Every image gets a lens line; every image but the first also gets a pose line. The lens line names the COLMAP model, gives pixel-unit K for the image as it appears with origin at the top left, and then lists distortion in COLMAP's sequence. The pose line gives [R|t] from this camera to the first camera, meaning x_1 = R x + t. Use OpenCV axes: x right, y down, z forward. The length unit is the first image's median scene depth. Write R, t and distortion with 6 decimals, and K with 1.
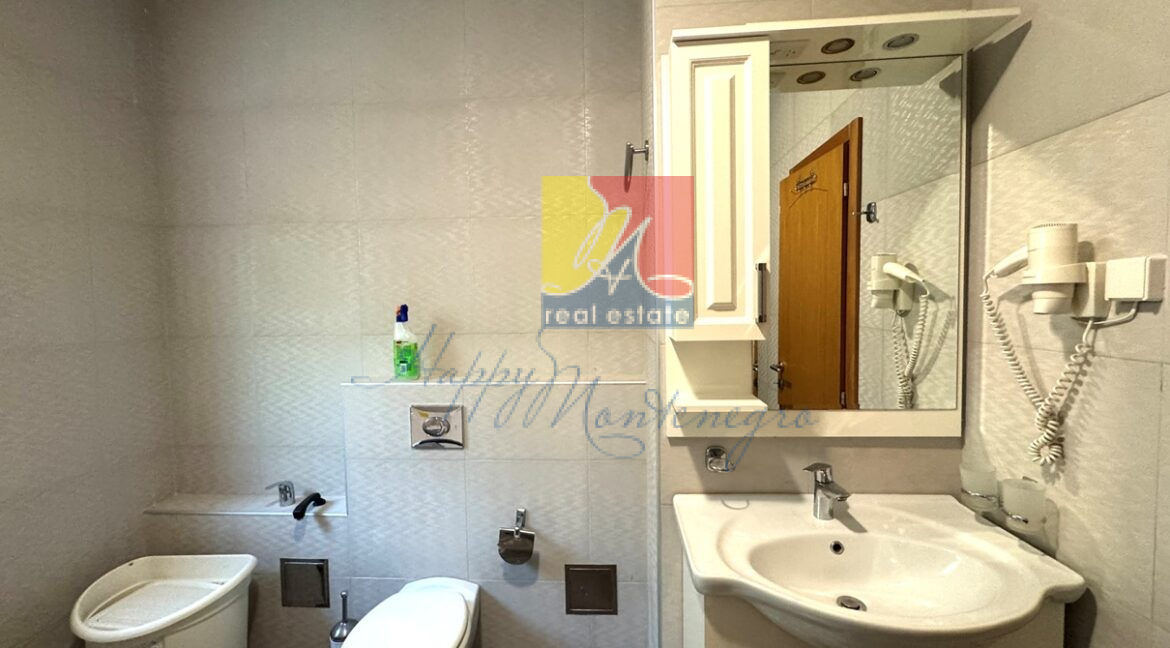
lens RADIAL K [[467.8, 0, 588.1], [0, 467.8, 325.9], [0, 0, 1]] dist [-0.001560, -0.000053]
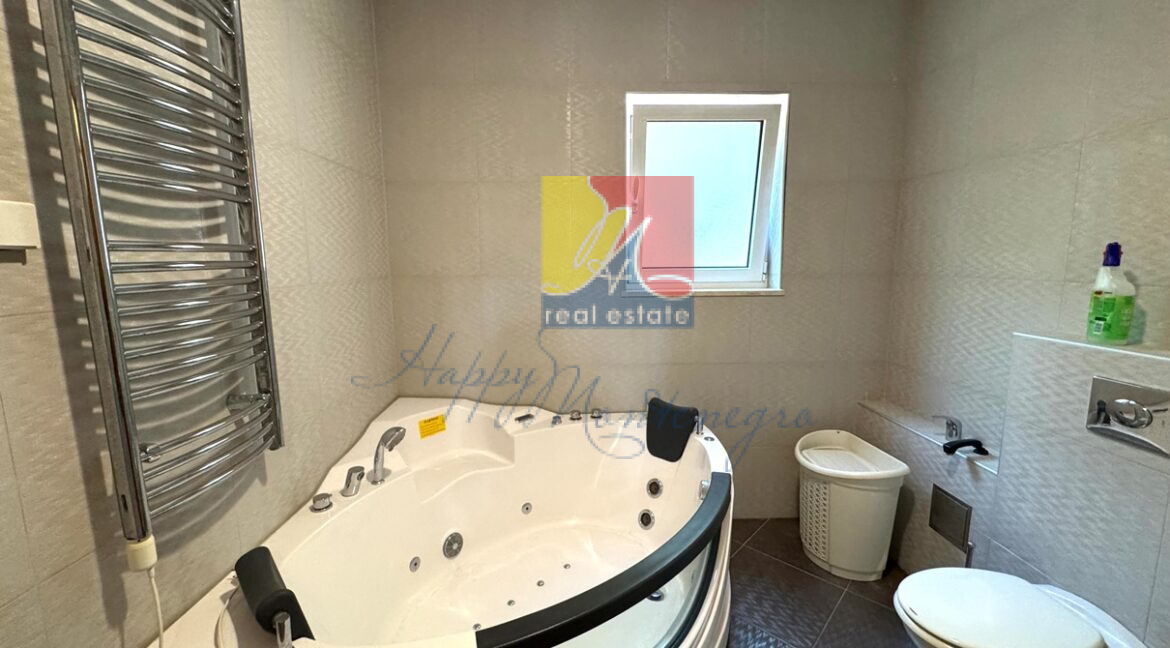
lens RADIAL K [[467.8, 0, 588.1], [0, 467.8, 325.9], [0, 0, 1]] dist [-0.001560, -0.000053]
pose [[0.098543, 0.159092, -0.982333, 0.266293], [-0.048974, 0.986717, 0.154889, 0.010884], [0.993927, 0.032846, 0.105025, 0.083616]]
